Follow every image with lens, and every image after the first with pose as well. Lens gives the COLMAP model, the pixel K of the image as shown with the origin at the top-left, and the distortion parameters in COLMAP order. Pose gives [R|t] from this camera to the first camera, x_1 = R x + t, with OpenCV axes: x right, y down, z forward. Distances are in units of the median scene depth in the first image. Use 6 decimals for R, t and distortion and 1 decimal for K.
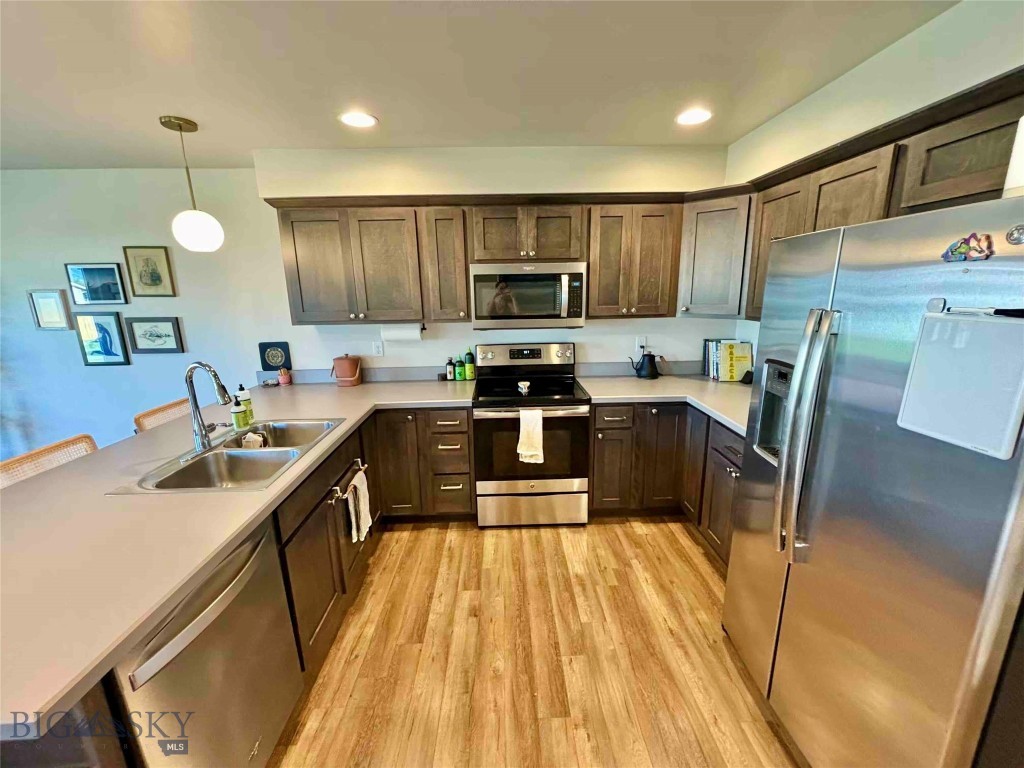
lens RADIAL K [[411.8, 0, 514.9], [0, 411.8, 381.8], [0, 0, 1]] dist [0.002534, -0.000290]
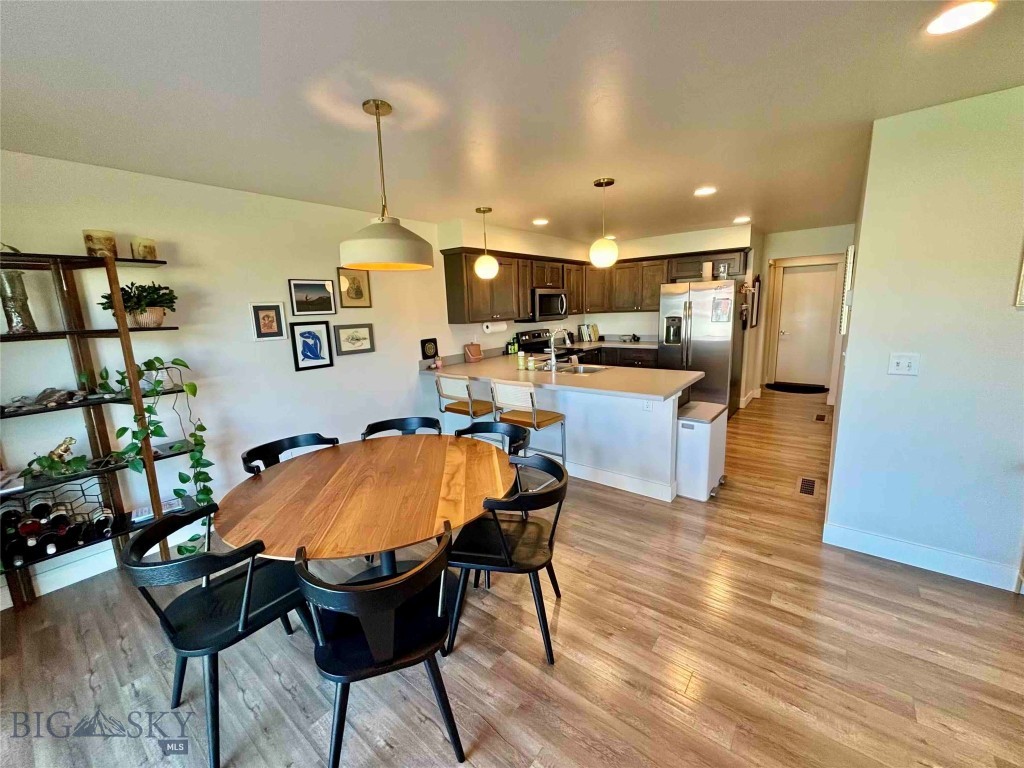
lens RADIAL K [[411.8, 0, 513.1], [0, 411.8, 381.4], [0, 0, 1]] dist [0.002534, -0.000290]
pose [[0.638932, -0.145979, 0.755285, -1.694944], [0.197472, 0.980053, 0.022370, 0.085400], [-0.743485, 0.134855, 0.655014, -0.153026]]
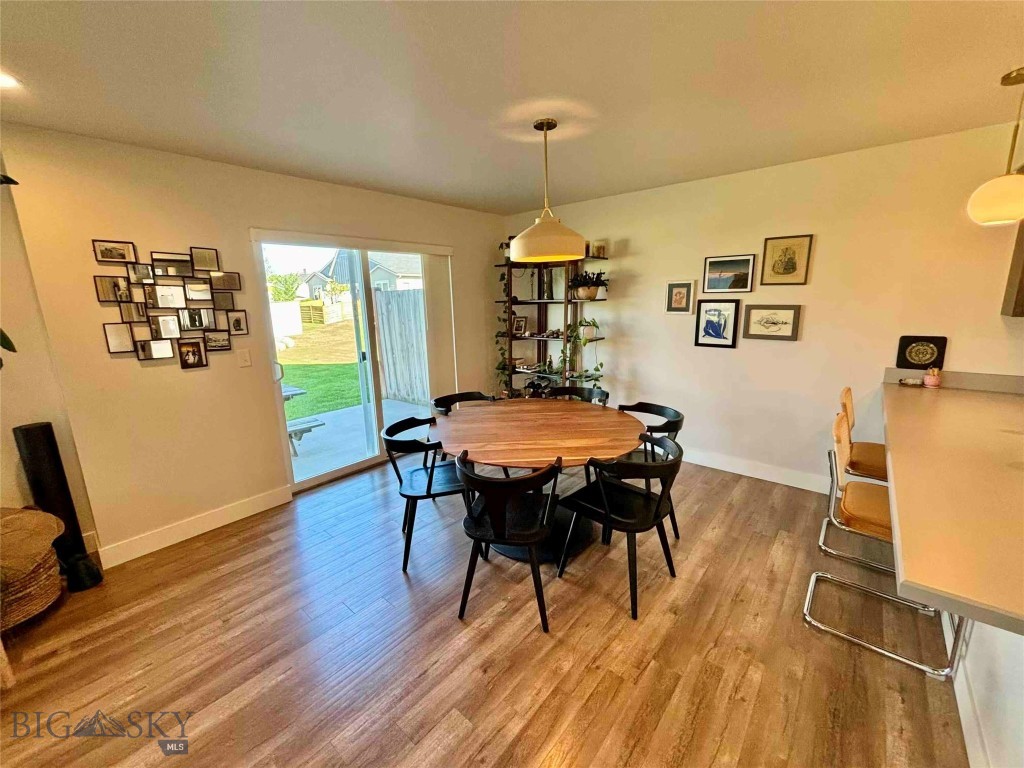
lens RADIAL K [[411.8, 0, 514.4], [0, 411.8, 381.5], [0, 0, 1]] dist [0.002534, -0.000290]
pose [[0.742828, 0.136329, -0.655455, -0.726933], [-0.138825, 0.989133, 0.048402, 0.084092], [0.654931, 0.055039, 0.753681, -0.226618]]
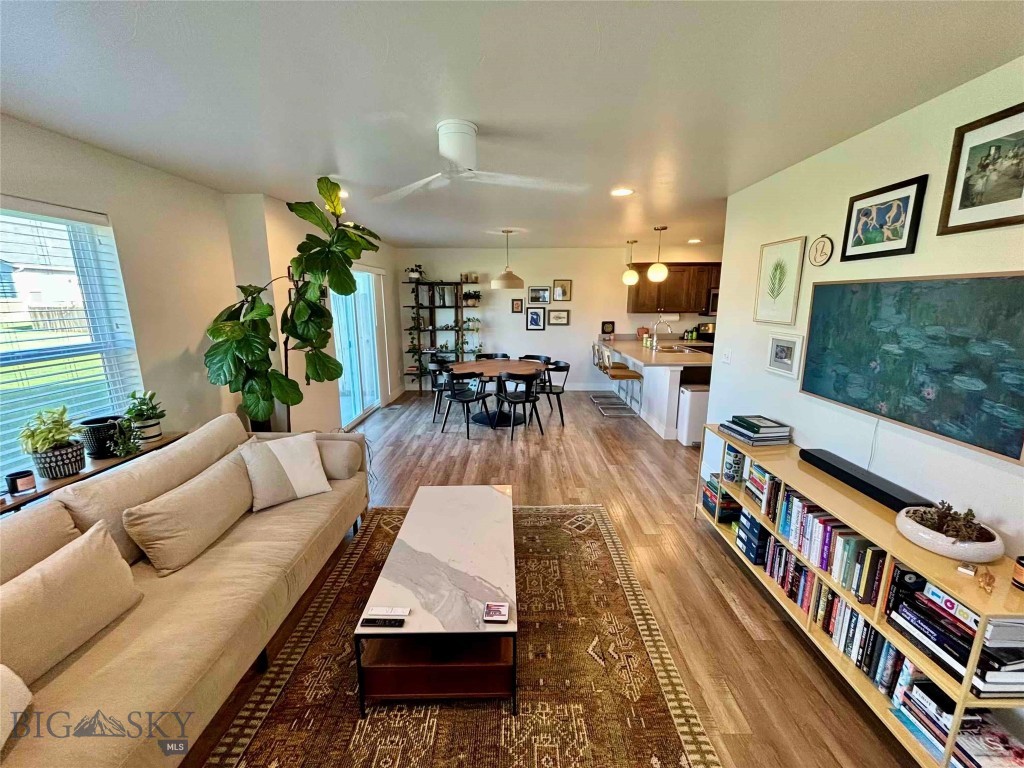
lens RADIAL K [[411.8, 0, 511.4], [0, 411.8, 381.4], [0, 0, 1]] dist [0.002534, -0.000290]
pose [[0.999303, 0.020833, -0.030979, -1.181778], [-0.021632, 0.999435, -0.025707, 0.347050], [0.030426, 0.026359, 0.999189, -1.458983]]
